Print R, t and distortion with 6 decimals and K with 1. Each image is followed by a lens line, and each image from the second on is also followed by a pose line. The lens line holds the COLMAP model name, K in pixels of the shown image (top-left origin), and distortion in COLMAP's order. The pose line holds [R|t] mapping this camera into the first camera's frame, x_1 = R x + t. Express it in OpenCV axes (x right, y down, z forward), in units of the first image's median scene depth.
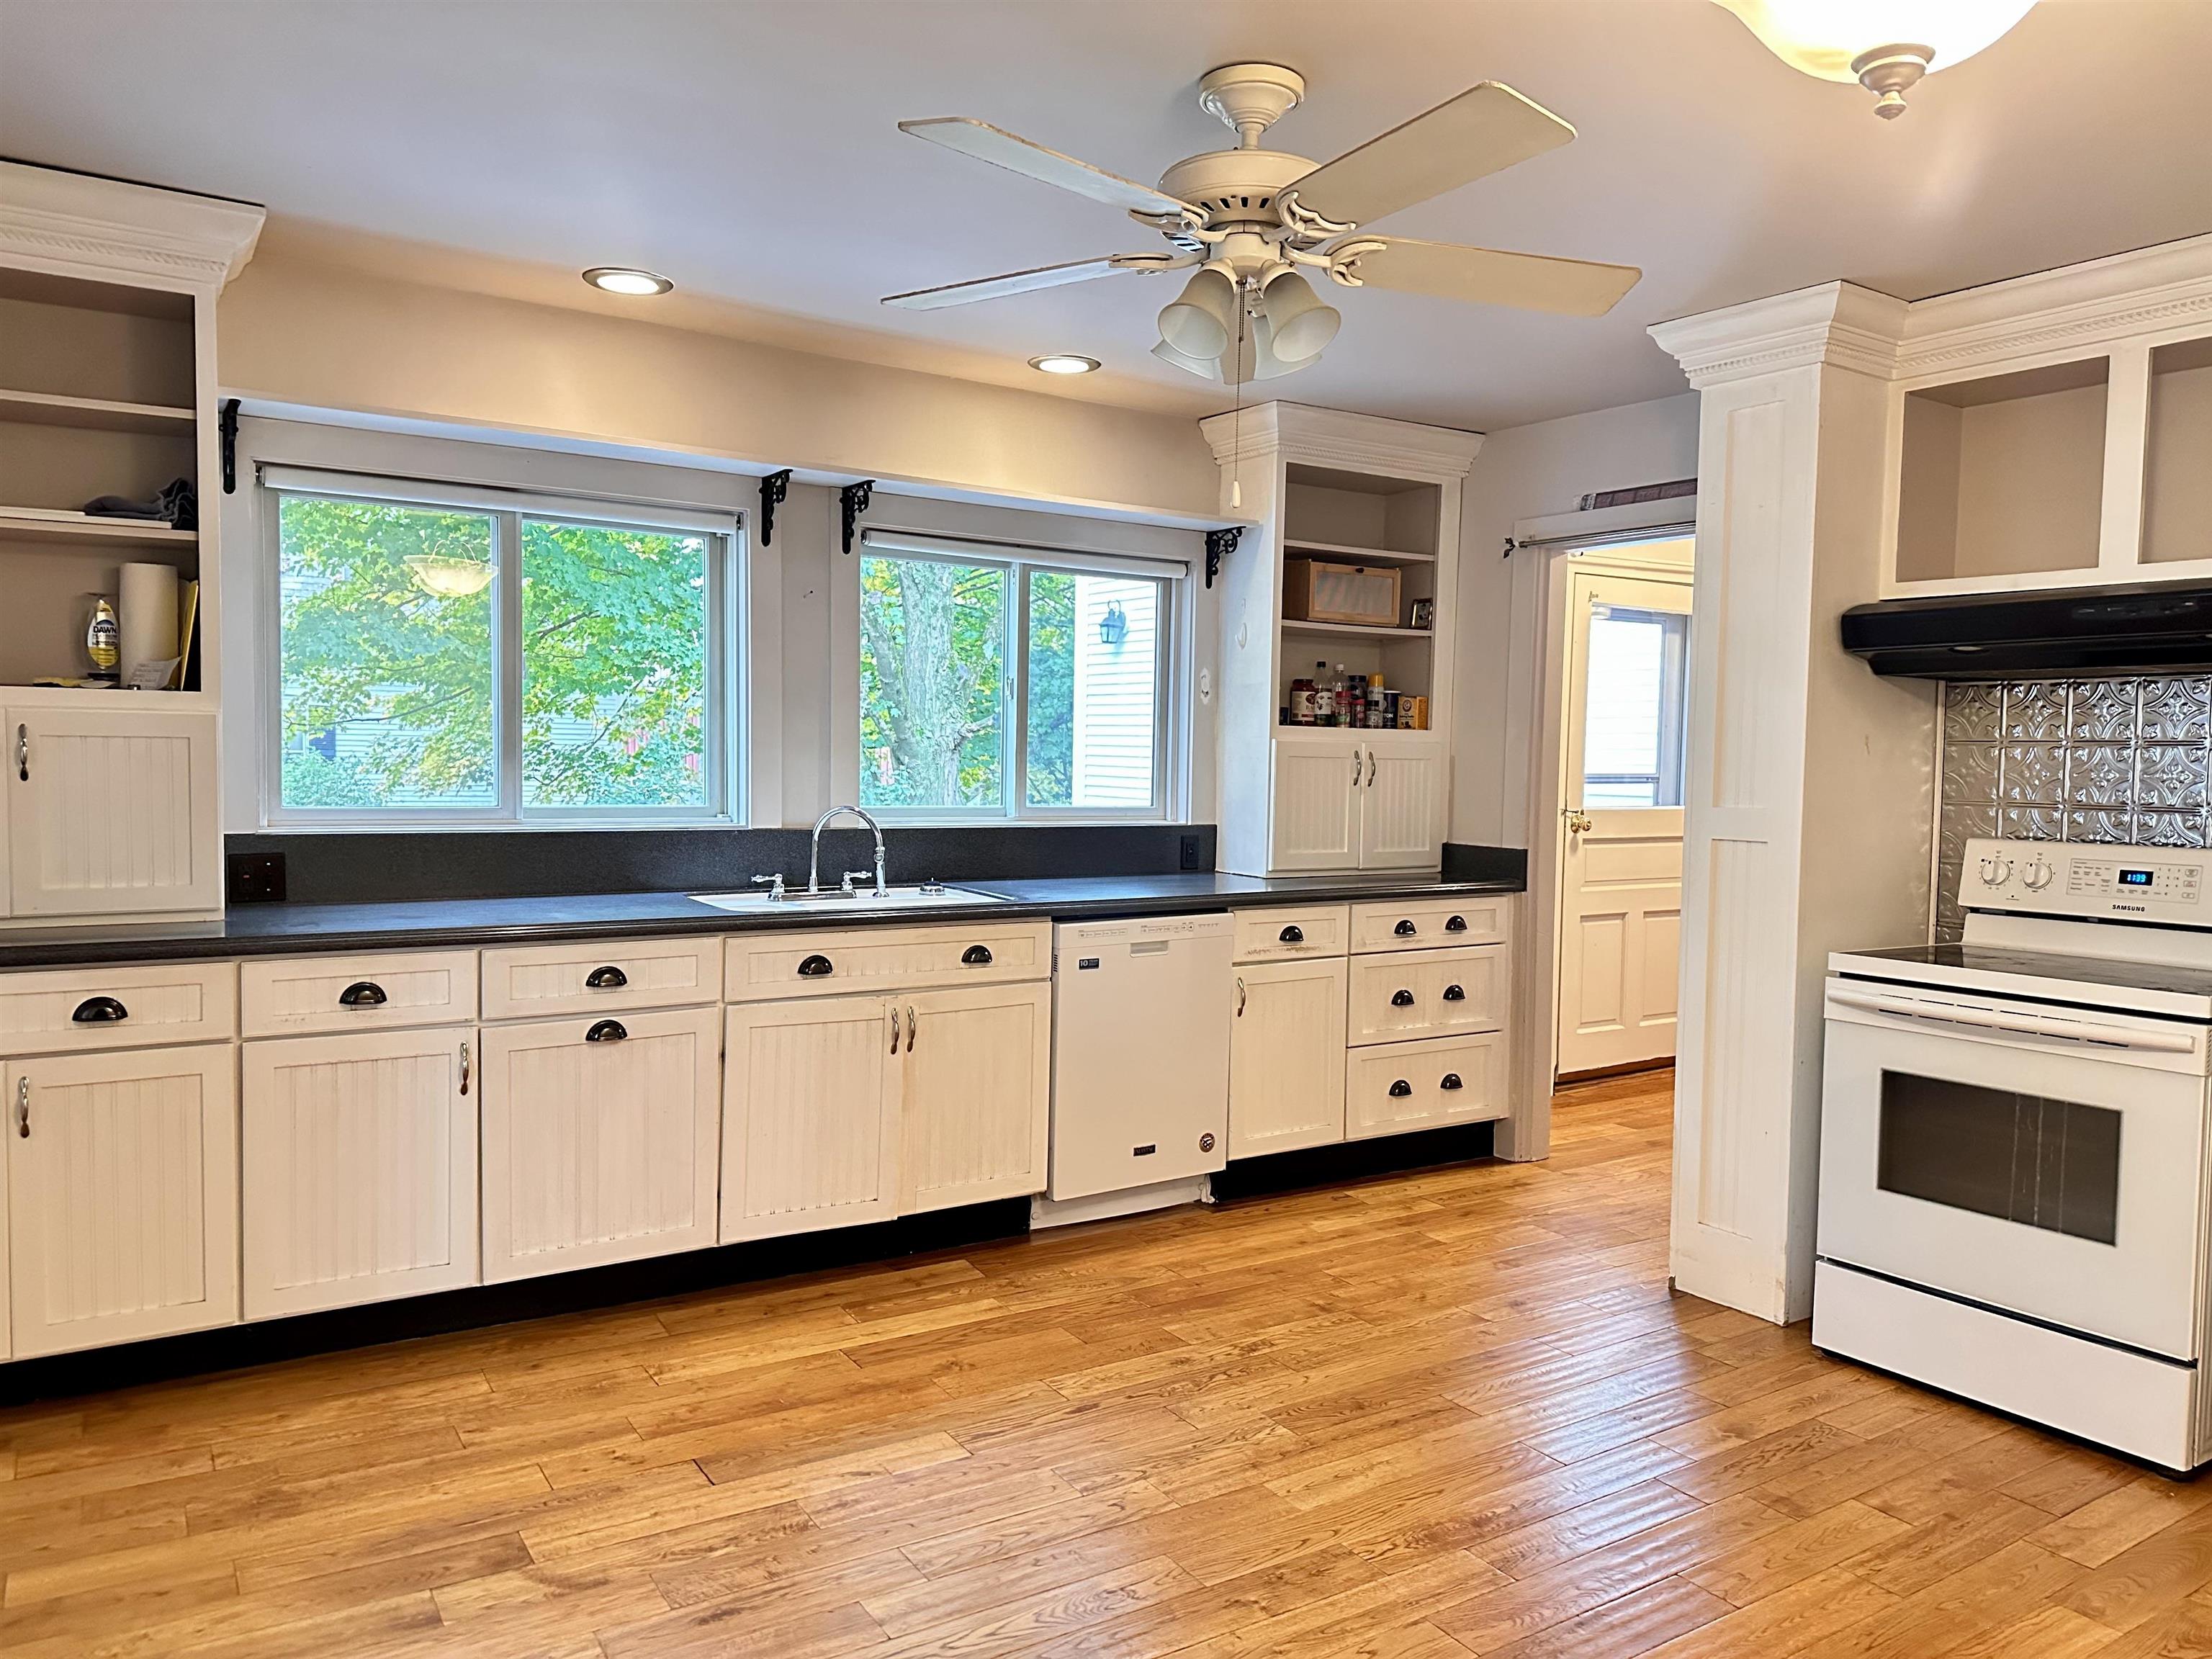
lens RADIAL K [[1540.4, 0, 1115.0], [0, 1540.4, 822.1], [0, 0, 1]] dist [0.122770, -0.173579]
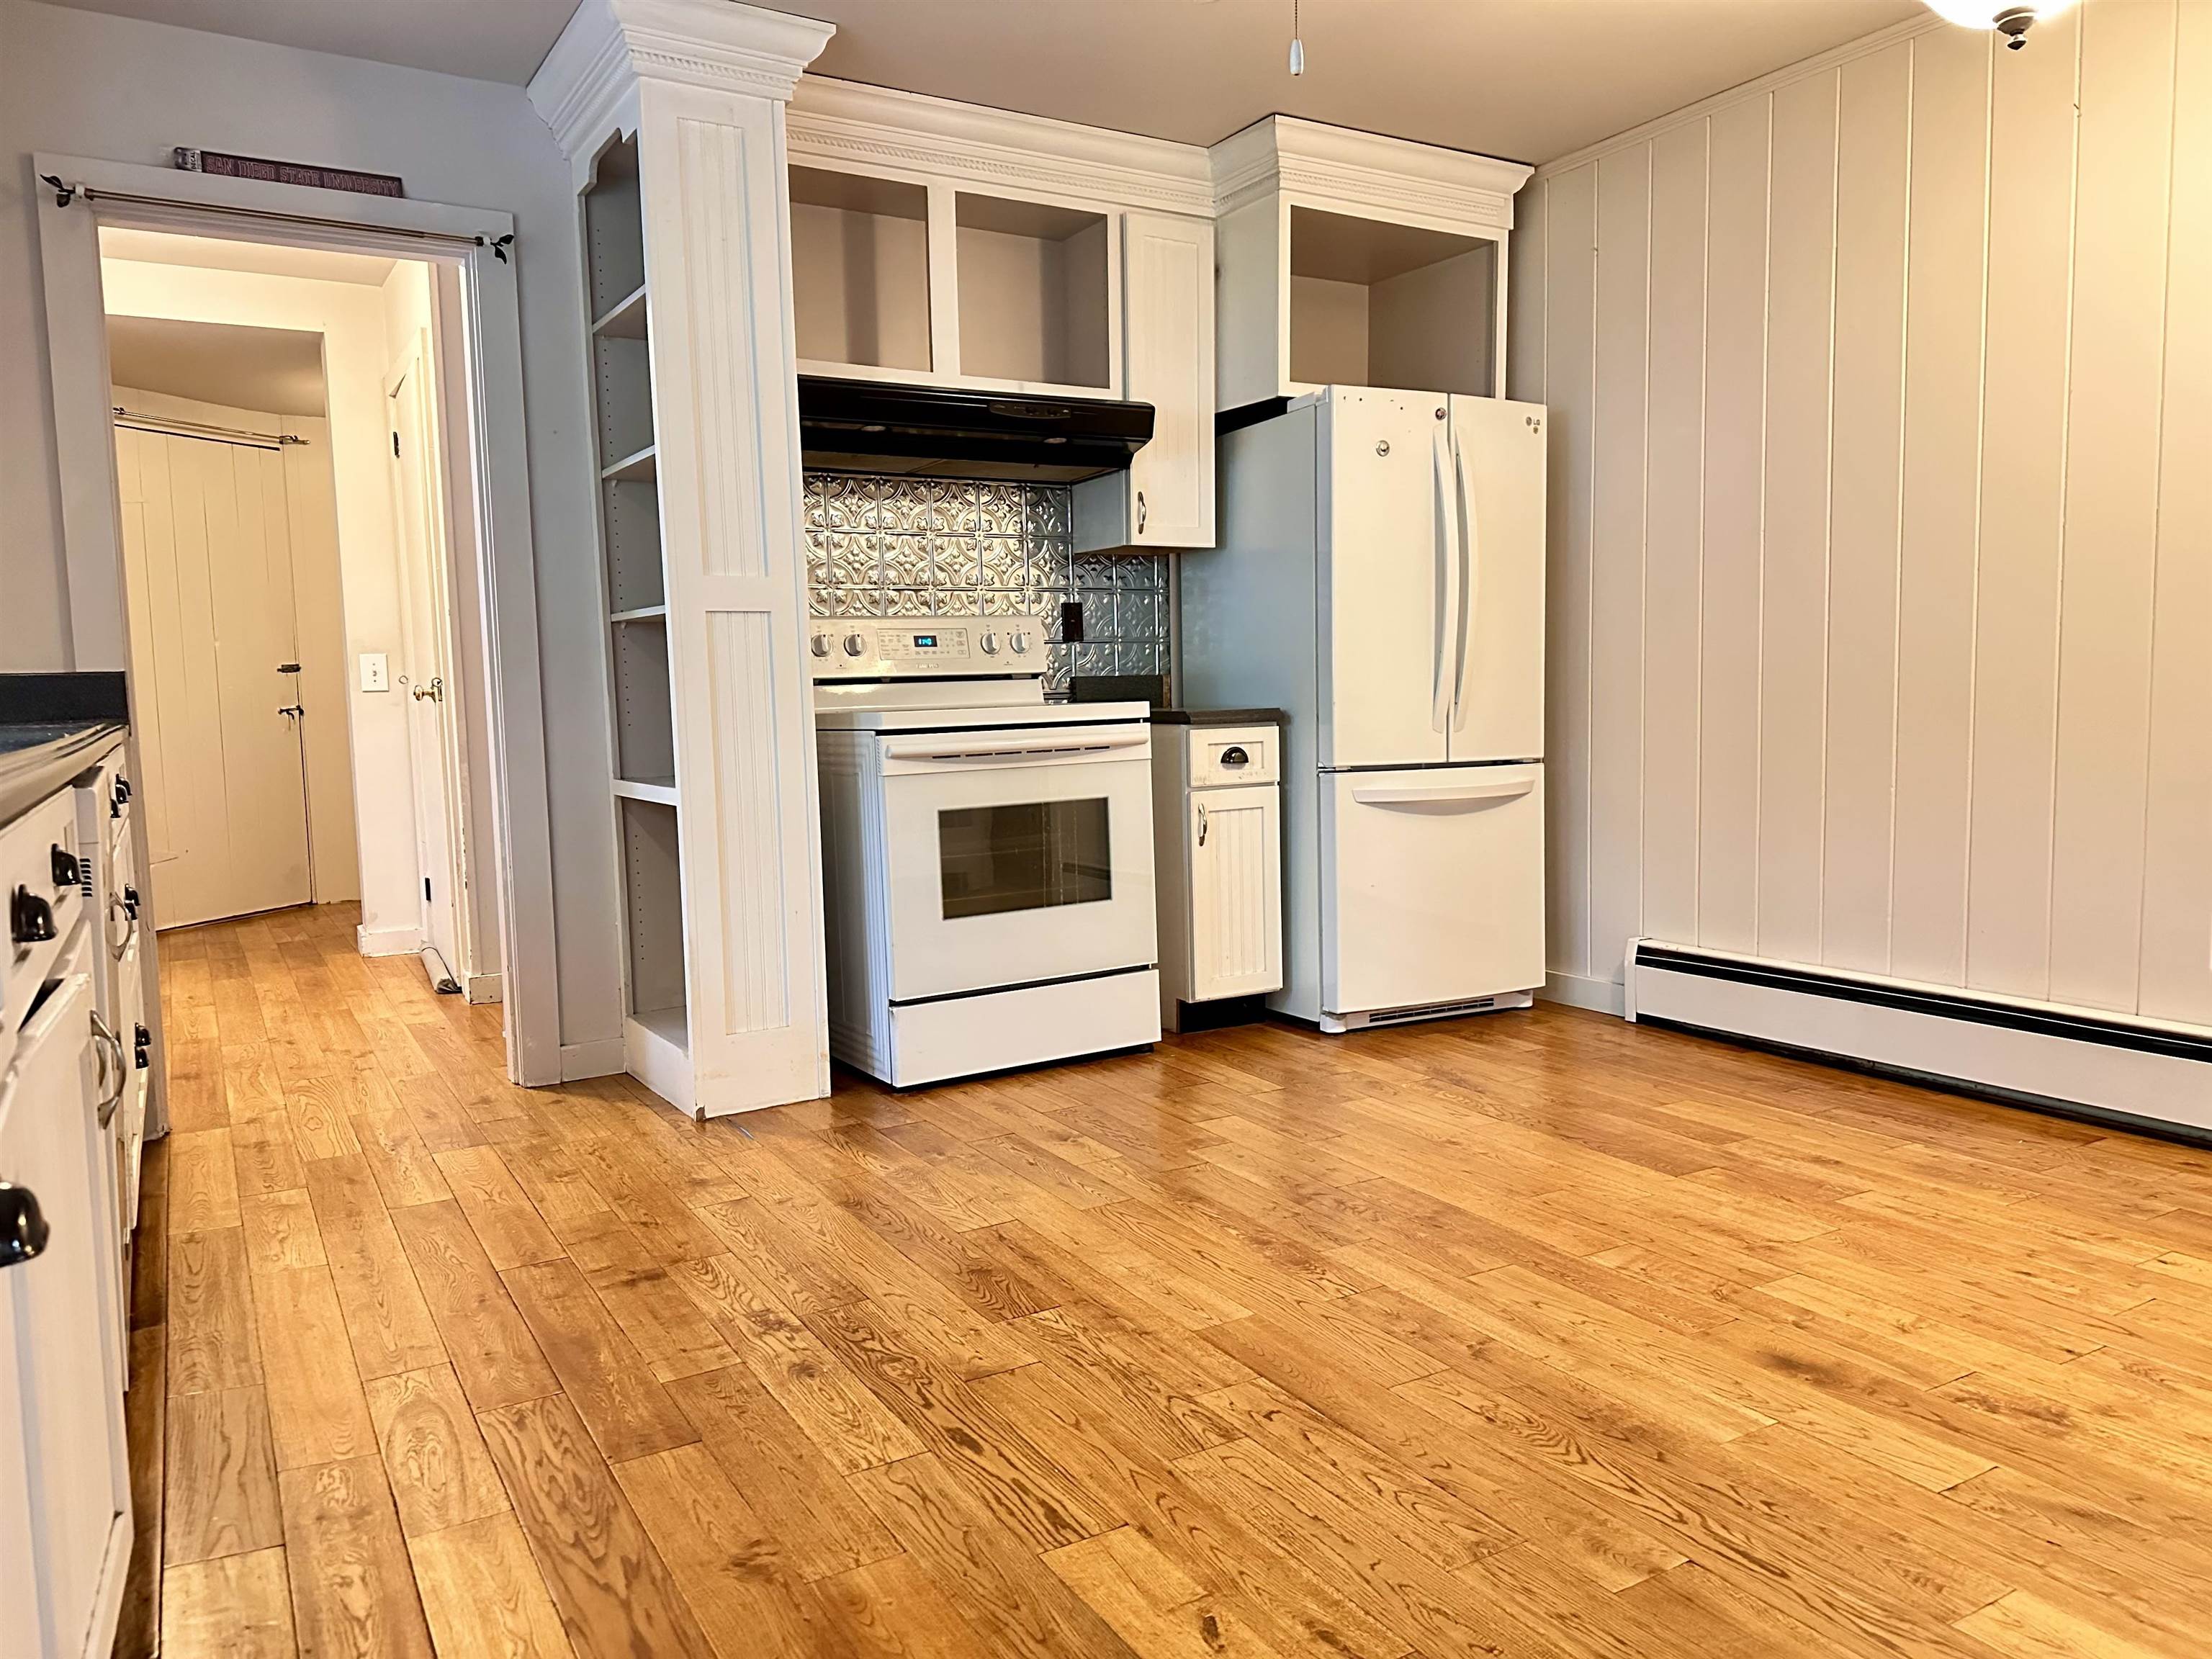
lens RADIAL K [[1547.3, 0, 1067.4], [0, 1547.3, 847.1], [0, 0, 1]] dist [0.069661, -0.101583]
pose [[0.044704, -0.118374, 0.991962, -0.567129], [0.071369, 0.990796, 0.115019, 0.063621], [-0.996448, 0.065654, 0.052740, 0.838674]]
